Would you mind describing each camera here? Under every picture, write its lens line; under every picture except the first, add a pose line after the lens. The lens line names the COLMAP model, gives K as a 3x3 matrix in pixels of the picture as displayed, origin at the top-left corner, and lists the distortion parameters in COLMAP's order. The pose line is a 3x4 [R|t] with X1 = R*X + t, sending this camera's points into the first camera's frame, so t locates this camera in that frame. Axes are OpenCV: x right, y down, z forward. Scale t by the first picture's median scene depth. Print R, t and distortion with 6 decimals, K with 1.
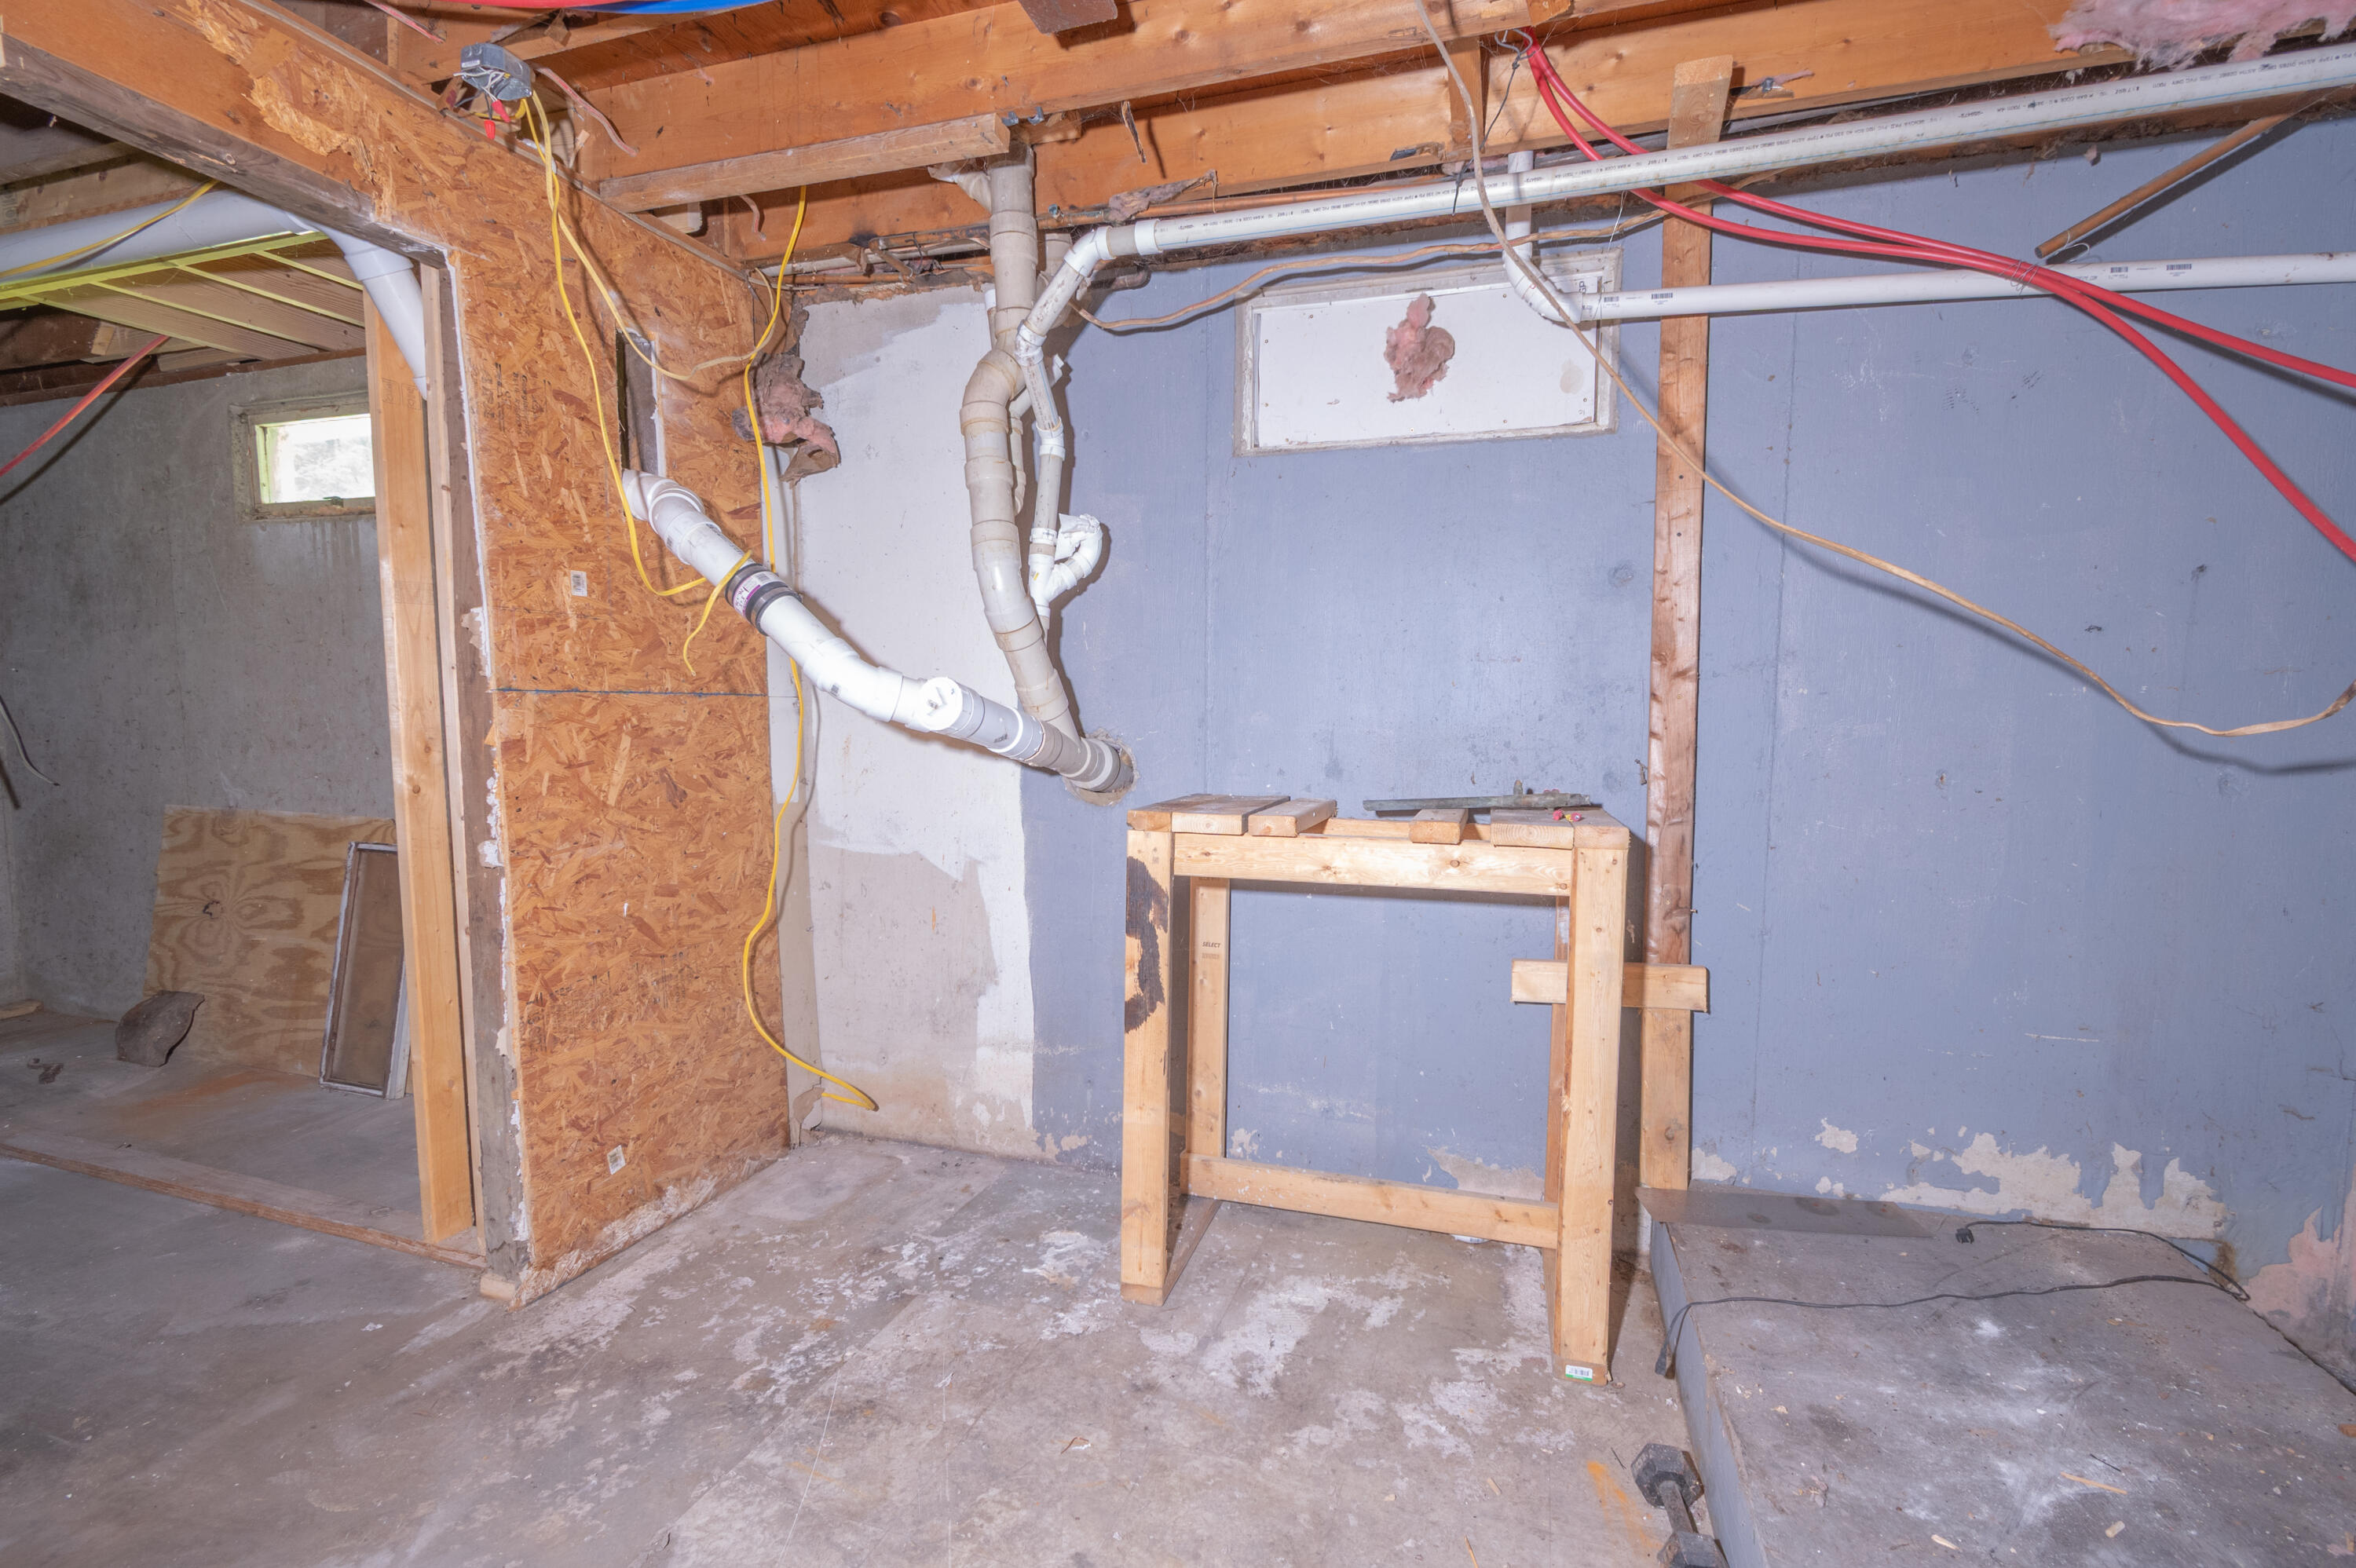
lens RADIAL K [[1107.8, 0, 1205.0], [0, 1107.8, 808.8], [0, 0, 1]] dist [0.012139, -0.007996]
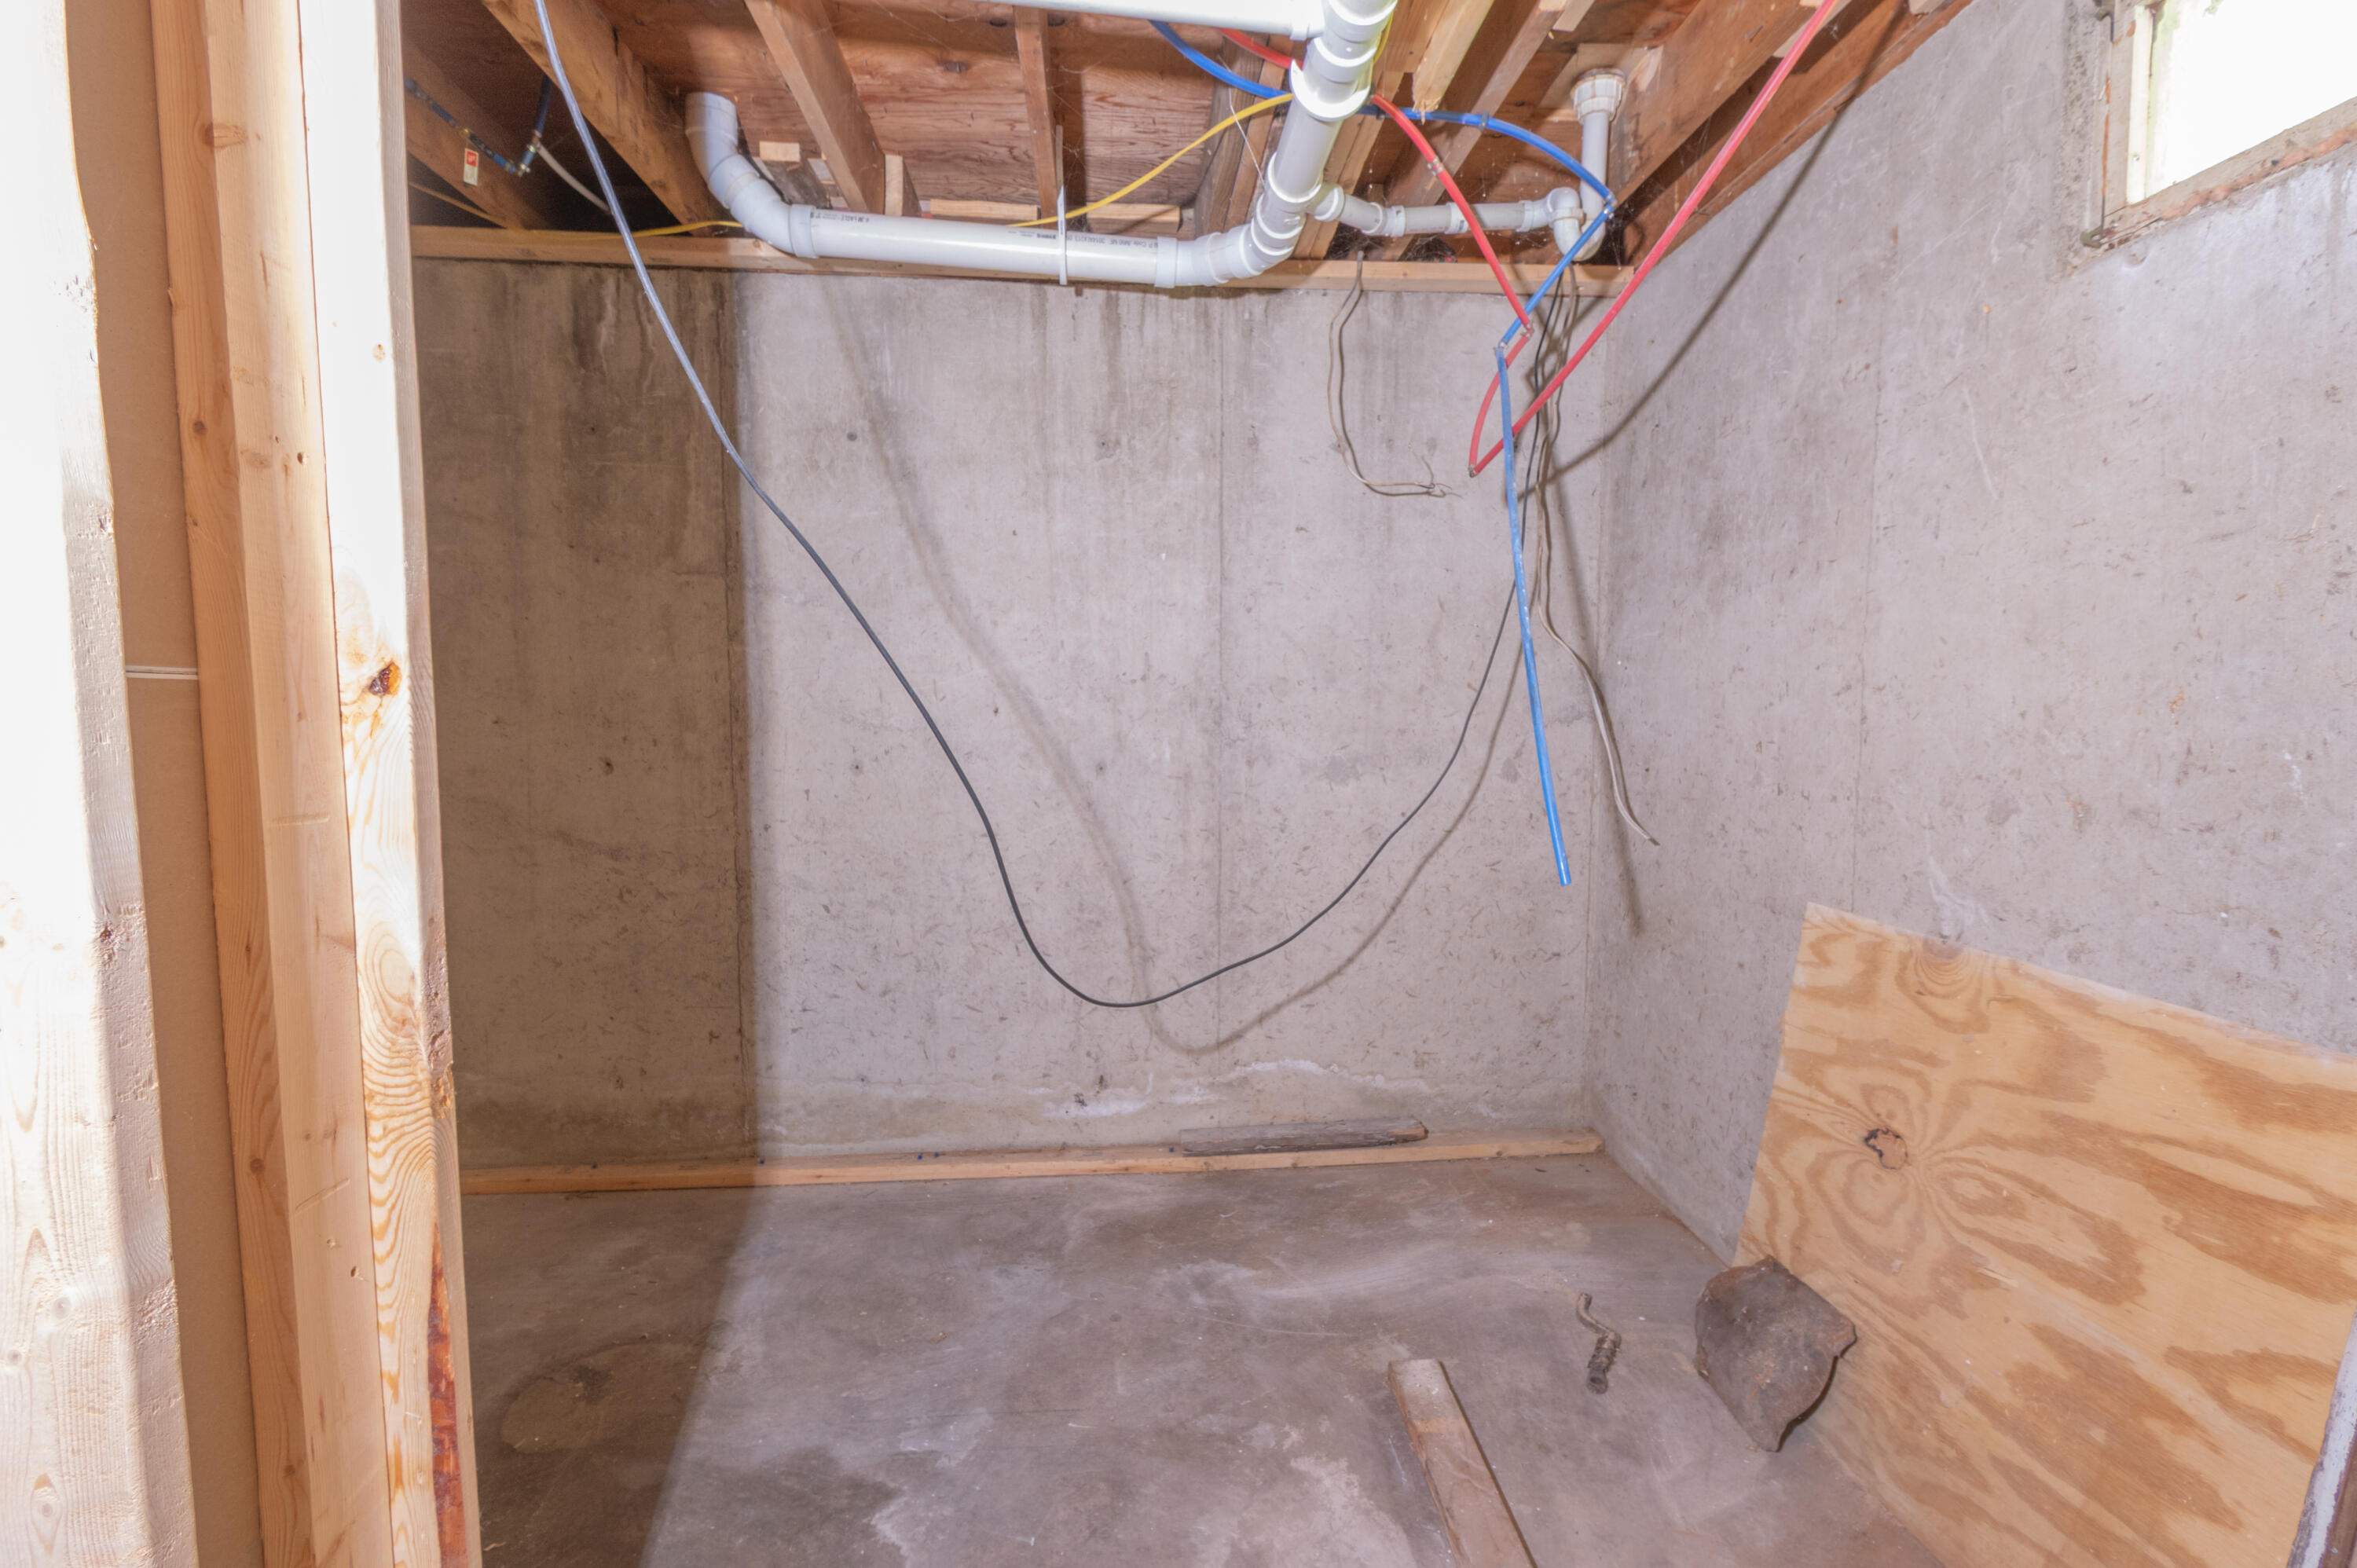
lens RADIAL K [[1108.3, 0, 1205.5], [0, 1108.3, 808.8], [0, 0, 1]] dist [0.012139, -0.007996]
pose [[0.395670, 0.073094, -0.915480, -0.597268], [-0.079390, 0.995819, 0.045196, -0.052081], [0.914955, 0.054798, 0.399818, 0.551204]]
